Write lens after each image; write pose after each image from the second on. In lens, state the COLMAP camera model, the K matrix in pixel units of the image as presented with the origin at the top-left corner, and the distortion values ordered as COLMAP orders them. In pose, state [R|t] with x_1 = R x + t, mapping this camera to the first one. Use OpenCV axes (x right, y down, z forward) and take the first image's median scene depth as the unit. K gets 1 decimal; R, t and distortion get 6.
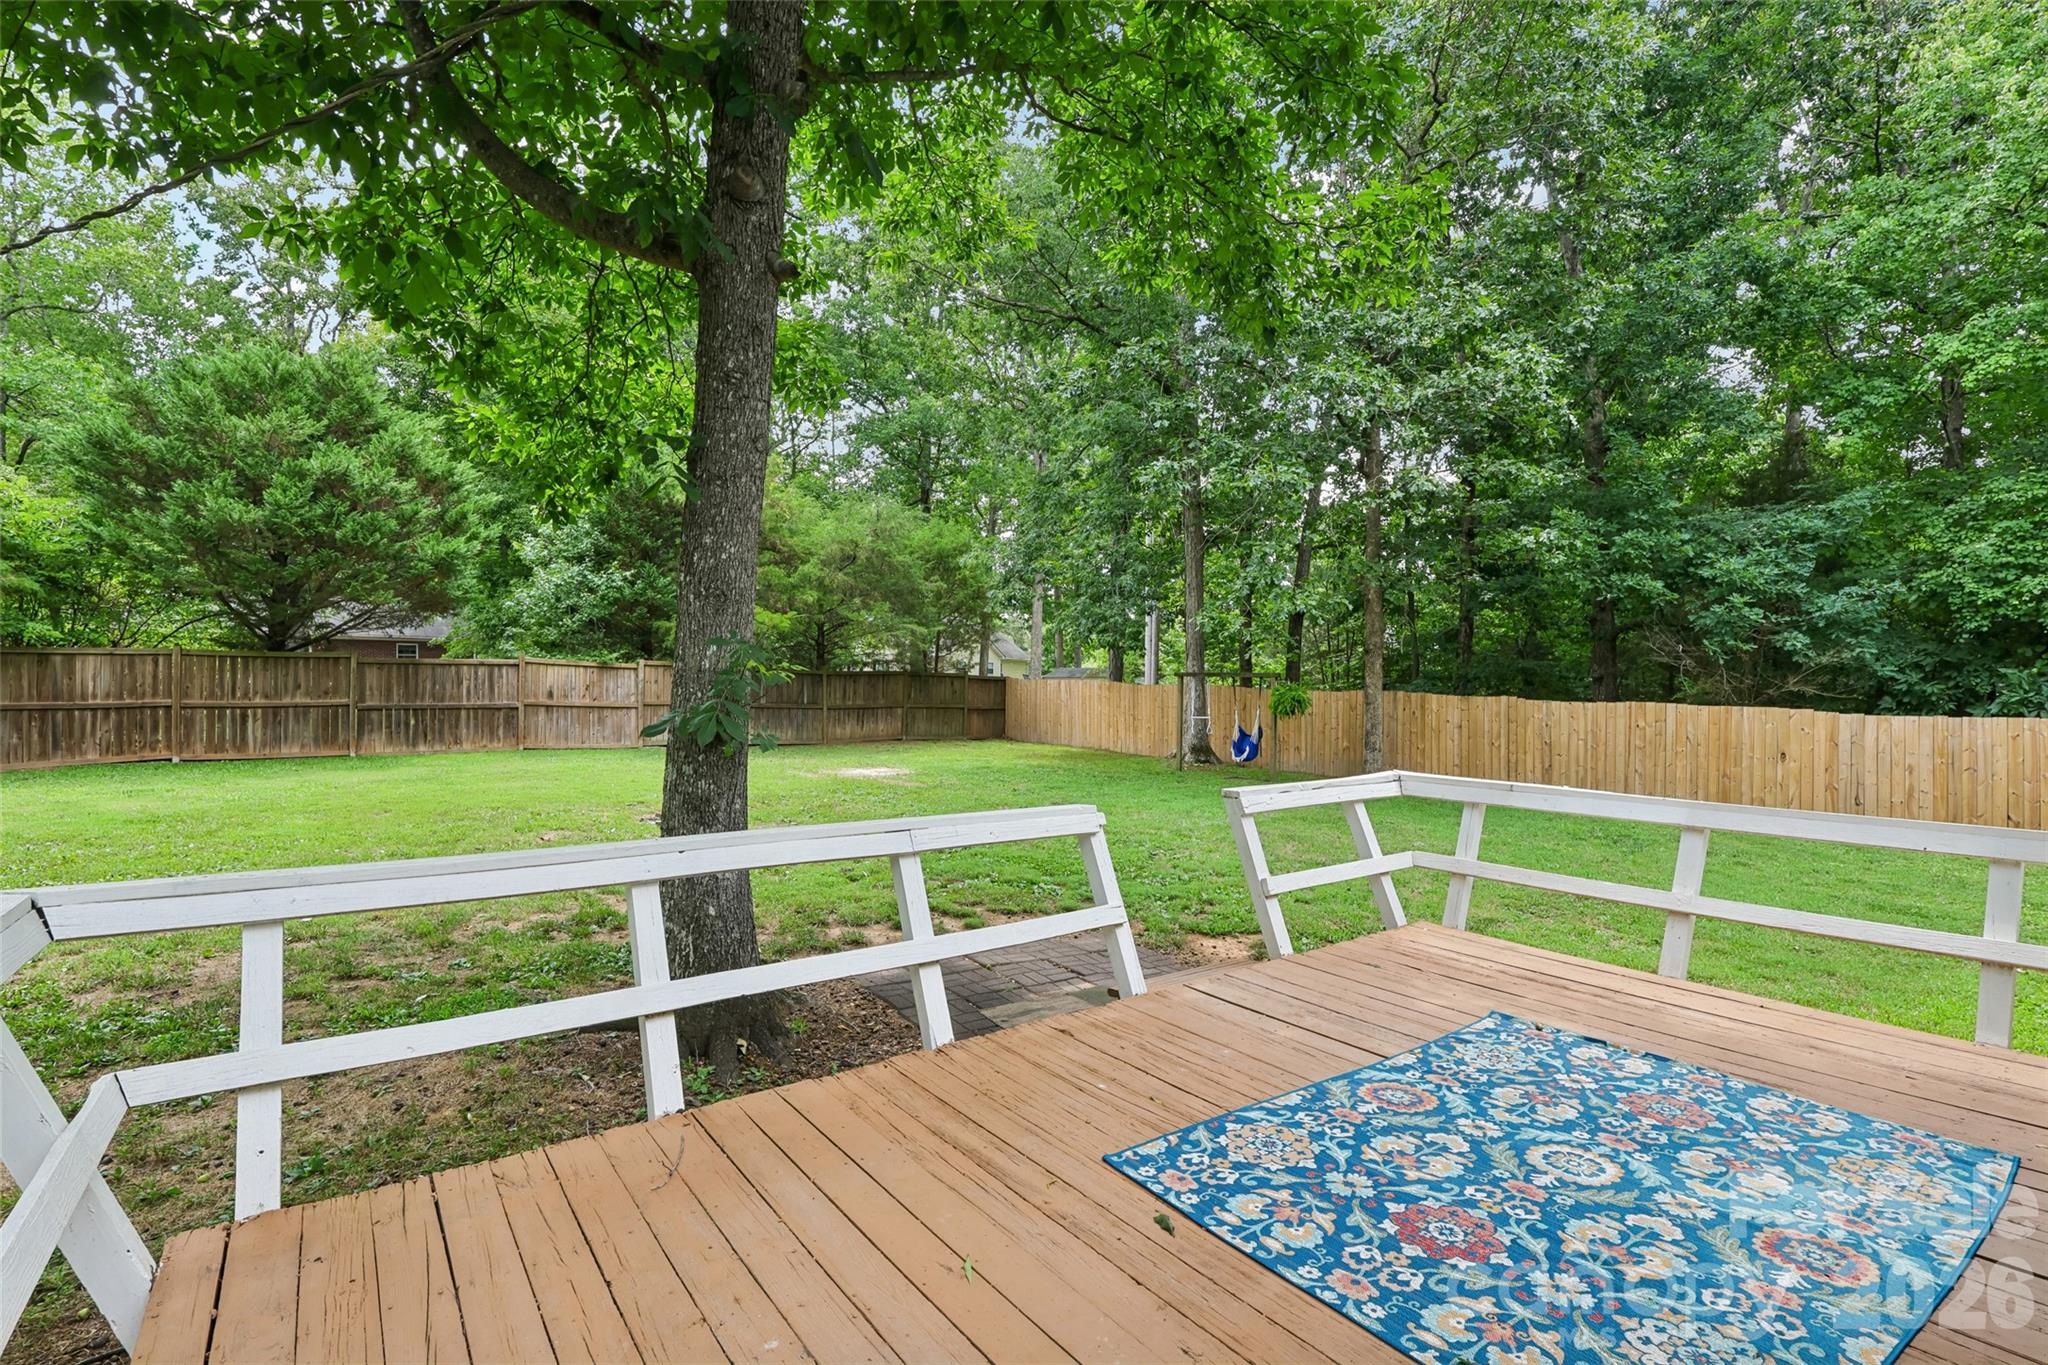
lens RADIAL K [[952.6, 0, 1019.1], [0, 952.6, 682.6], [0, 0, 1]] dist [0.000629, 0.000684]
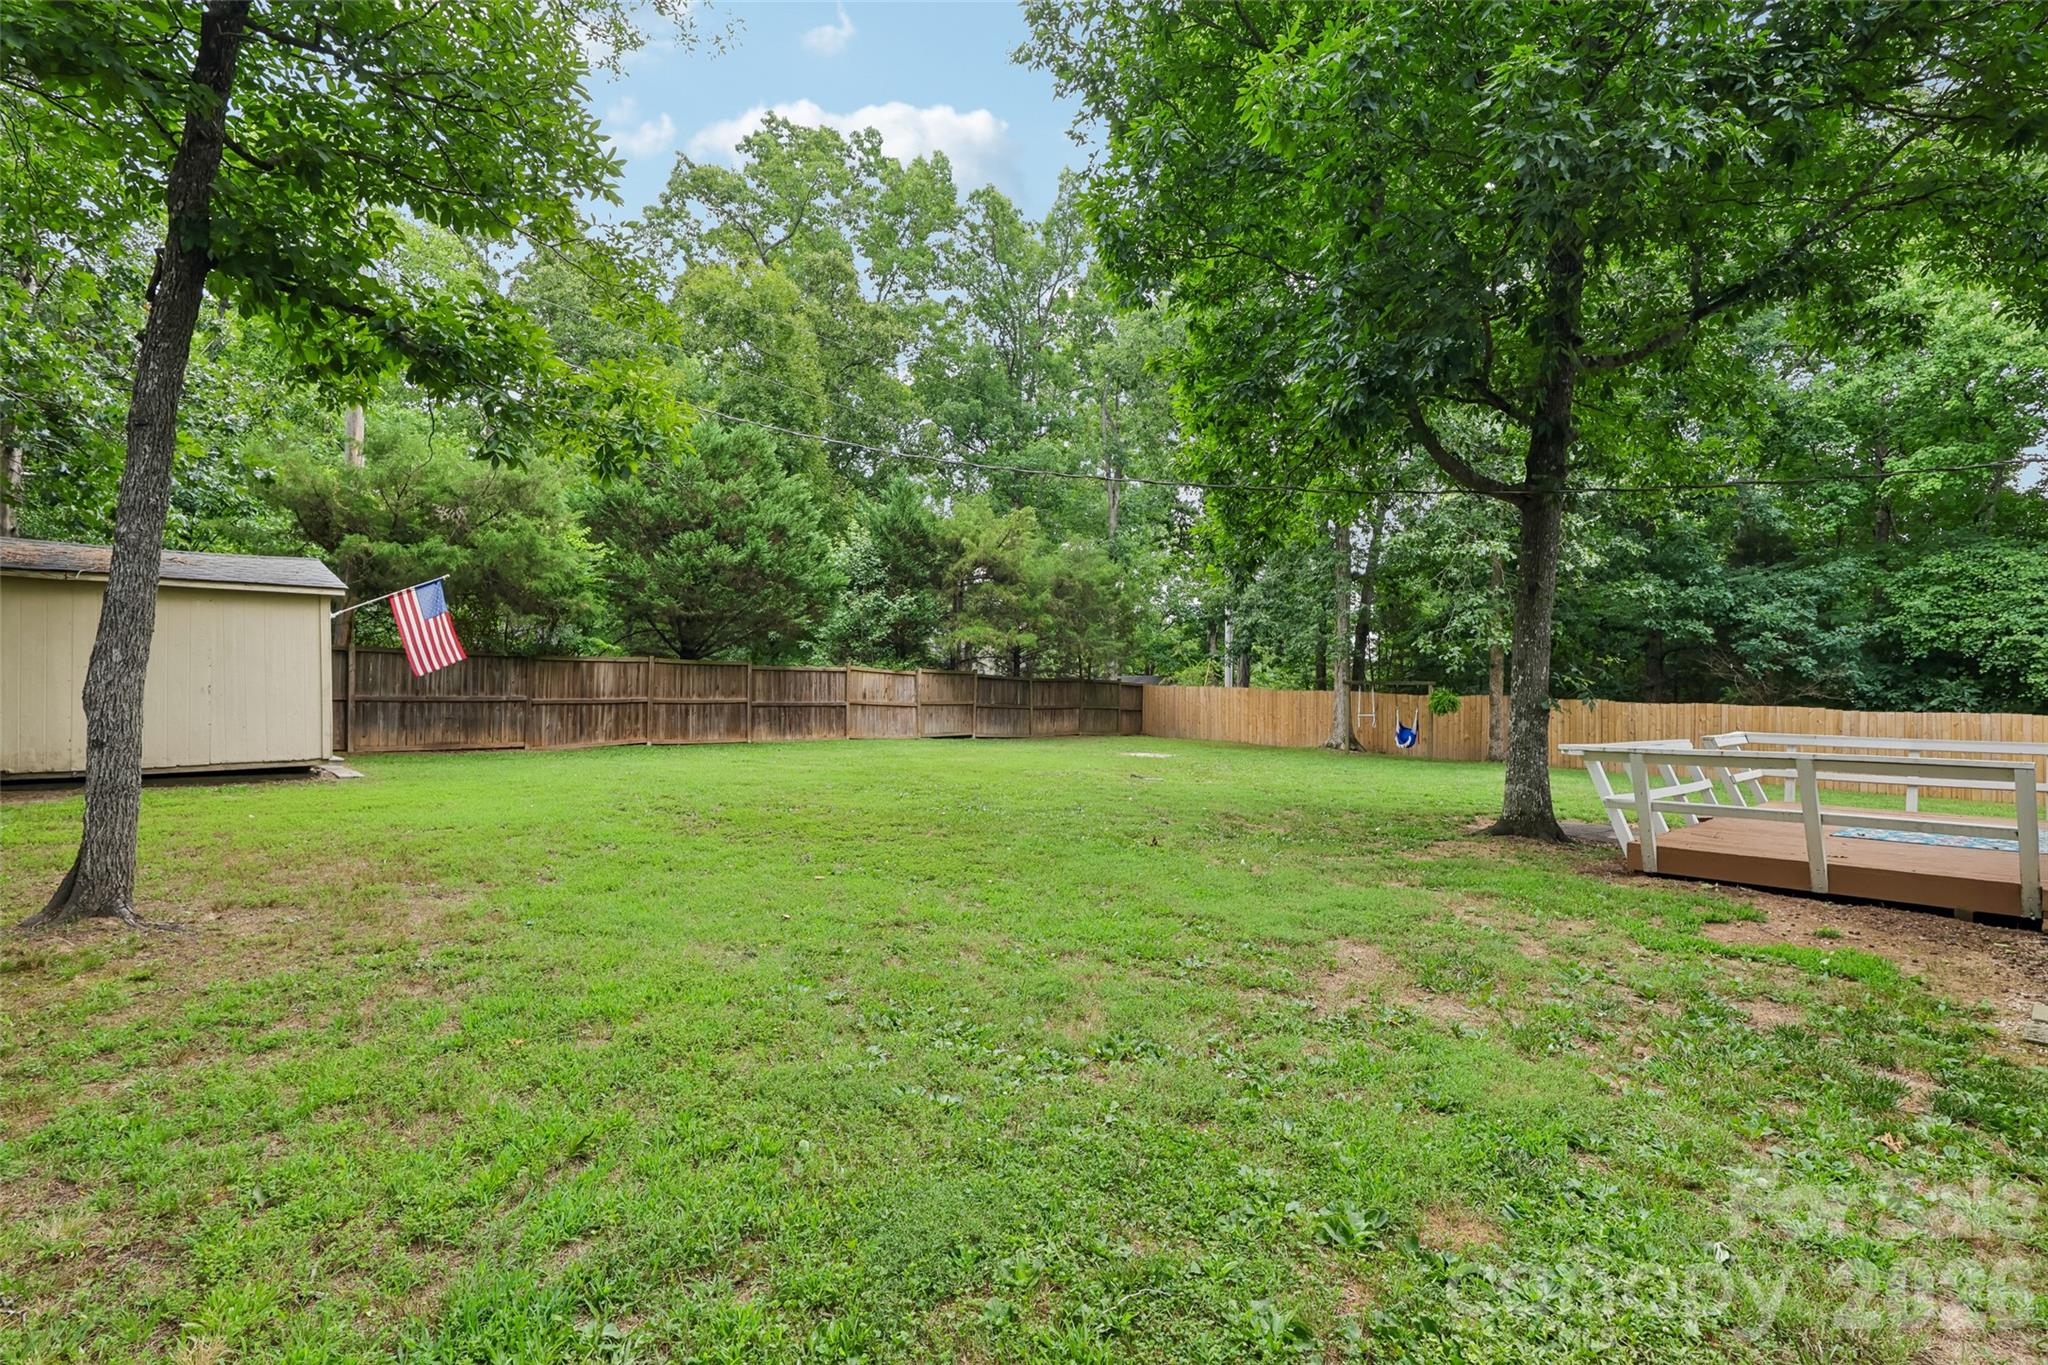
lens RADIAL K [[952.6, 0, 1027.3], [0, 952.6, 697.9], [0, 0, 1]] dist [0.000629, 0.000684]
pose [[0.994205, 0.004647, 0.107404, -0.505625], [-0.005445, 0.999960, 0.007137, 0.007008], [-0.107366, -0.007680, 0.994190, -0.320684]]
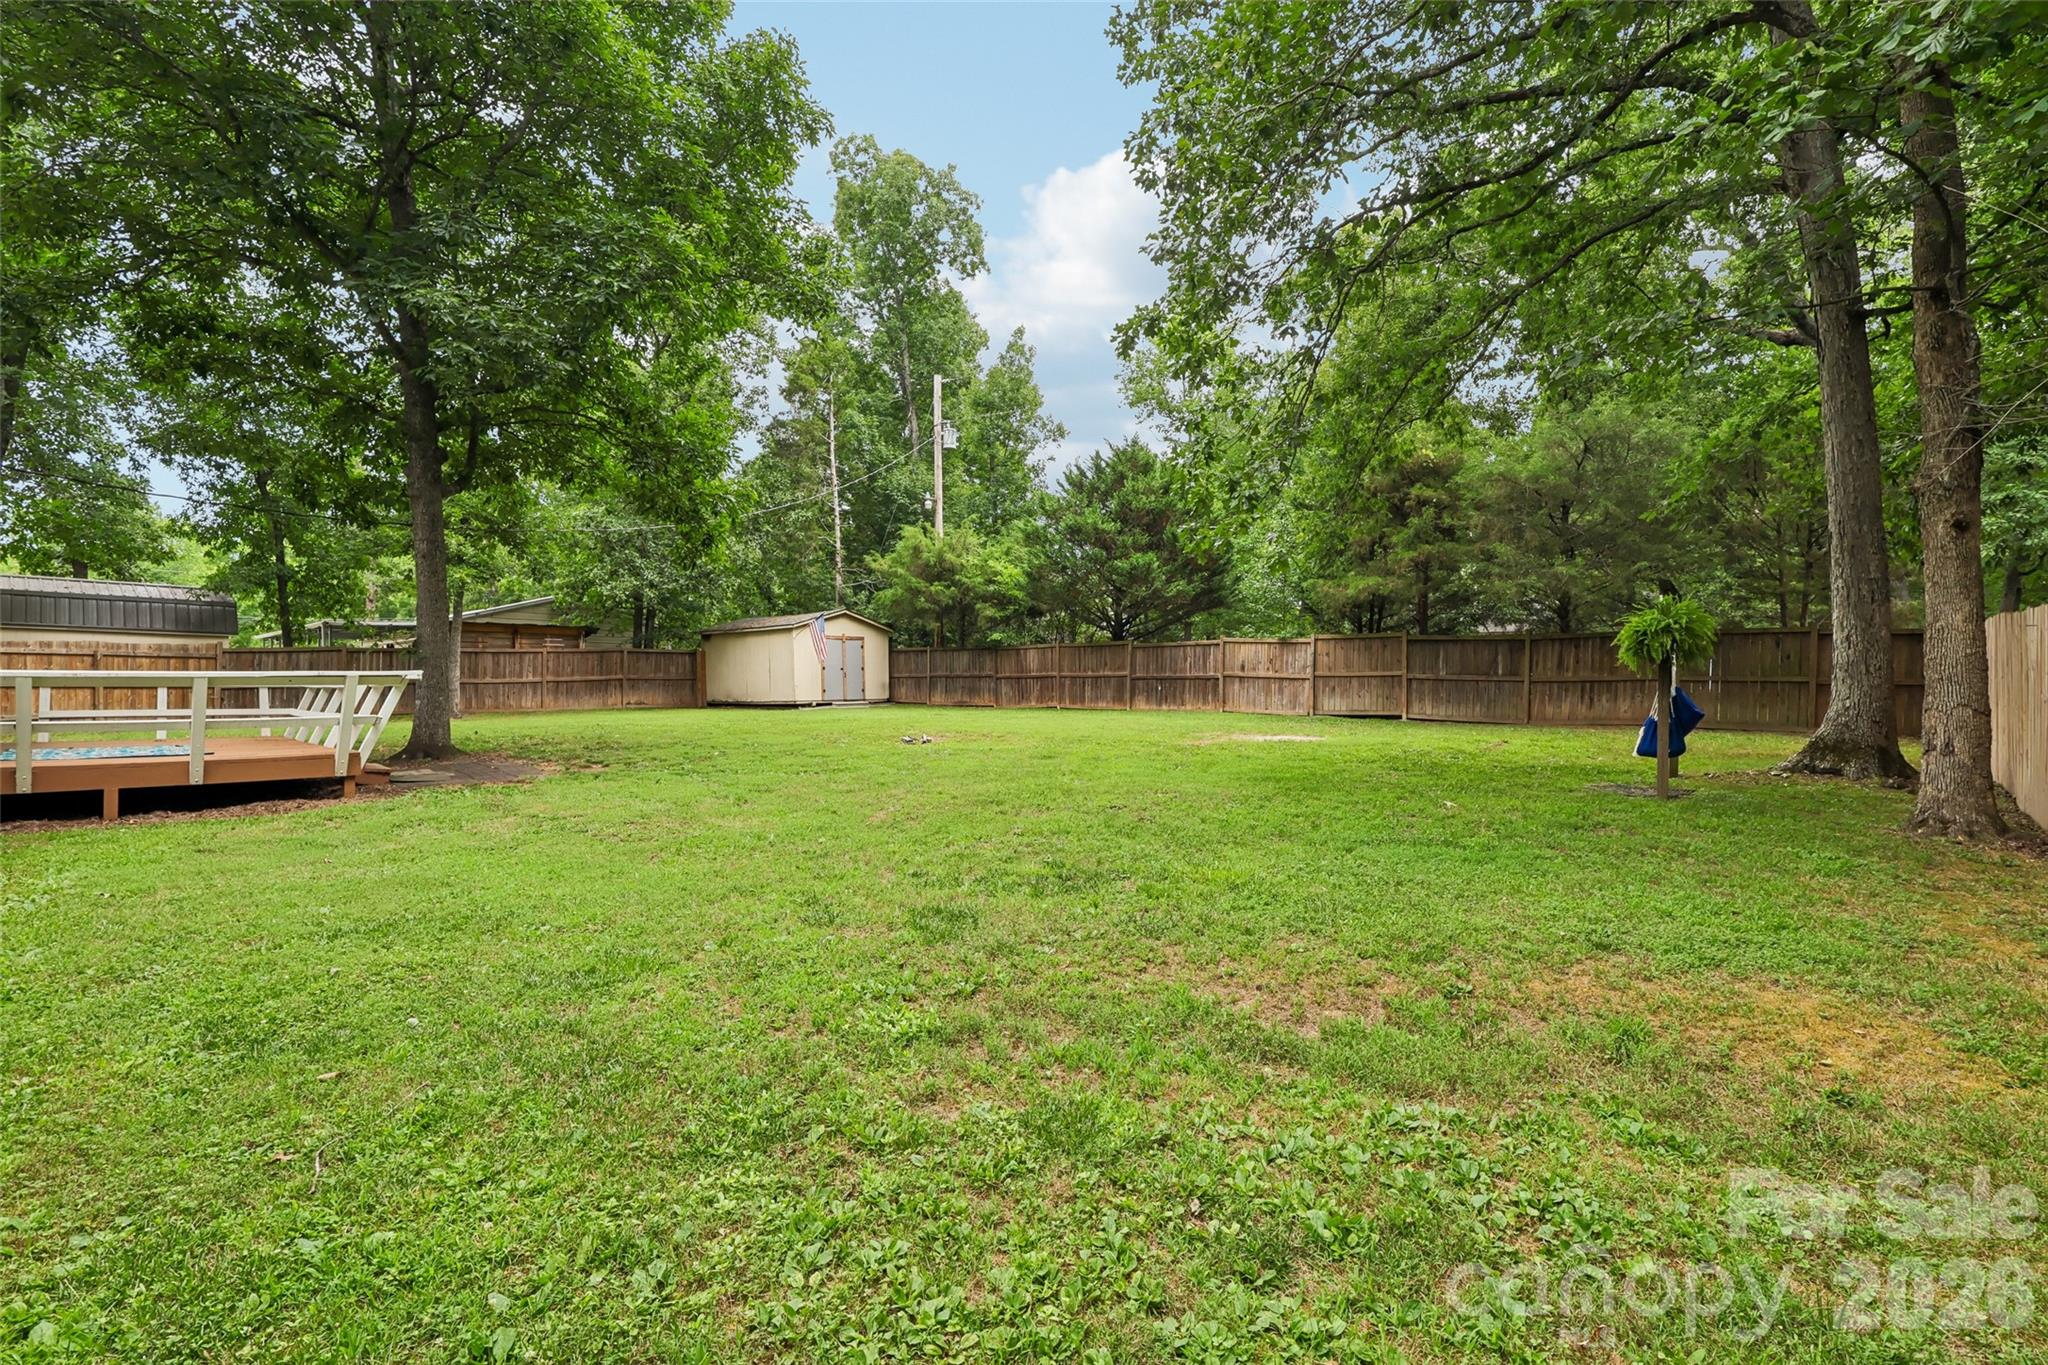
lens RADIAL K [[952.6, 0, 1025.7], [0, 952.6, 685.3], [0, 0, 1]] dist [0.000629, 0.000684]
pose [[0.133929, -0.008346, -0.990956, 0.818350], [0.002560, 0.999964, -0.008076, 0.053599], [0.990988, -0.001456, 0.133945, 0.690539]]
